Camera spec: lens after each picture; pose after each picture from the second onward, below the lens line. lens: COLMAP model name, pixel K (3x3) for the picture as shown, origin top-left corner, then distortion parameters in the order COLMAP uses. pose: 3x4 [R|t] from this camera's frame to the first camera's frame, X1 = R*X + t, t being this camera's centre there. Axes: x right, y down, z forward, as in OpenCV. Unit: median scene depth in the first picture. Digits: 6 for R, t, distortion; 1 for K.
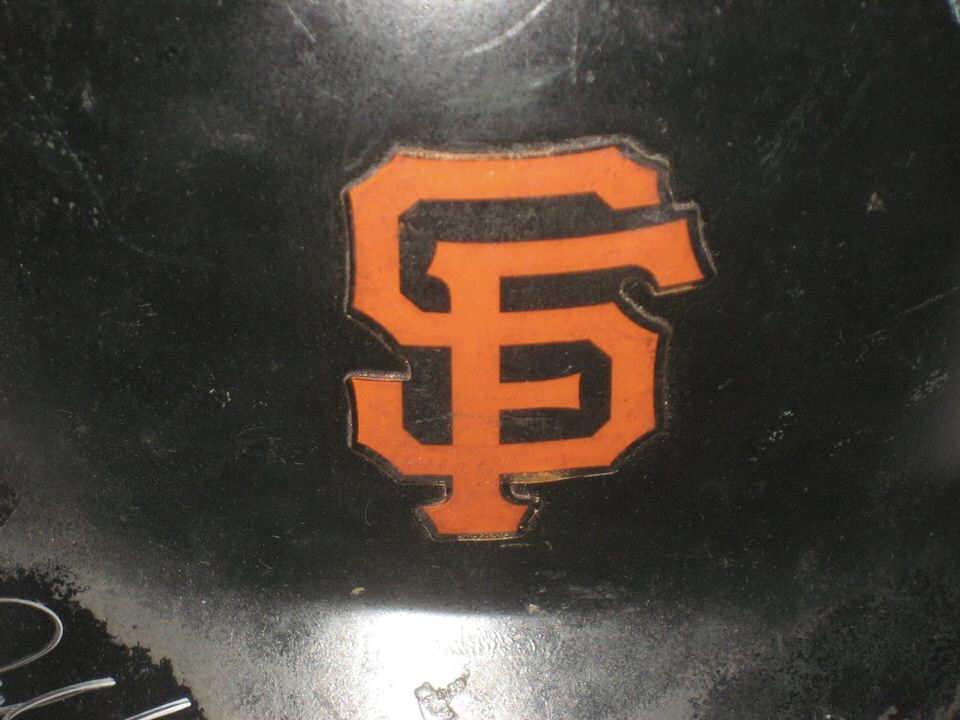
lens RADIAL K [[3635.3, 0, 480.0], [0, 3635.3, 360.0], [0, 0, 1]] dist [-0.266095, -2.276168]
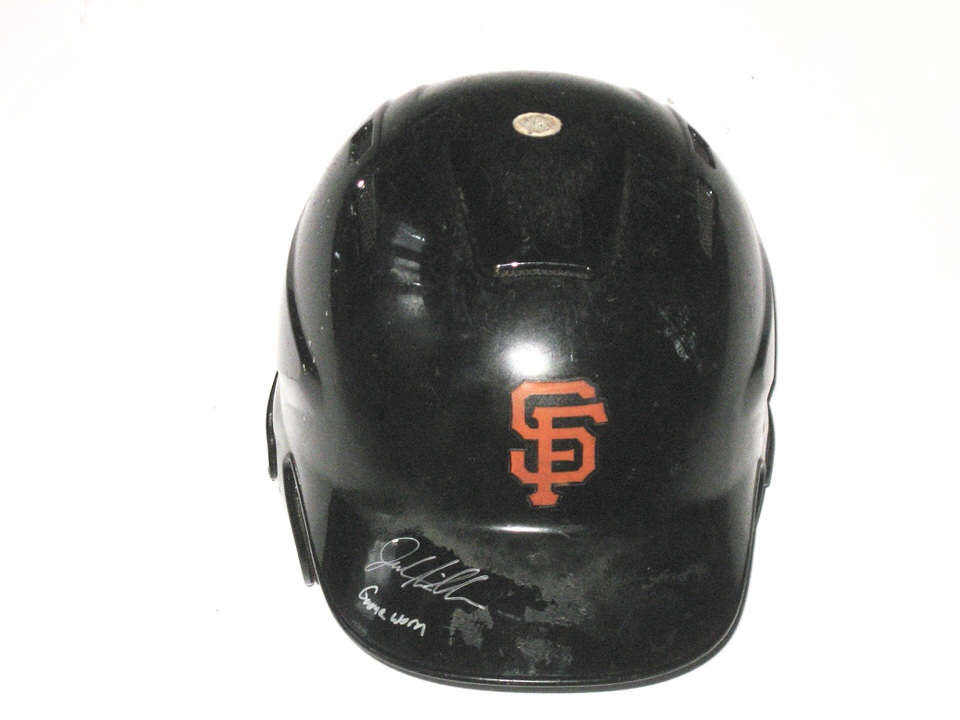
lens RADIAL K [[3157.9, 0, 480.0], [0, 3157.9, 360.0], [0, 0, 1]] dist [0.015900, 0.305400]
pose [[0.999747, -0.001768, 0.022440, -0.134110], [0.008117, 0.958163, -0.286109, 0.804796], [-0.020995, 0.286219, 0.957934, -1.989957]]
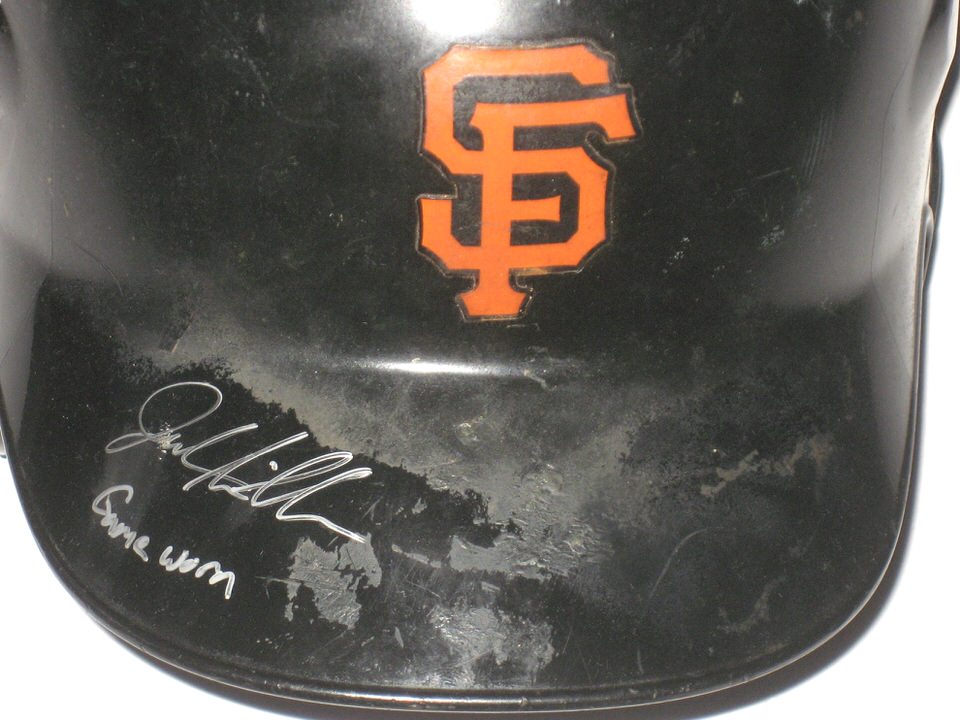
lens RADIAL K [[3868.1, 0, 480.0], [0, 3868.1, 360.0], [0, 0, 1]] dist [-0.207821, -2.608393]
pose [[0.998229, -0.000760, 0.059477, -0.111543], [0.012499, 0.980275, -0.197243, 0.416928], [-0.058154, 0.197637, 0.978549, -0.679922]]
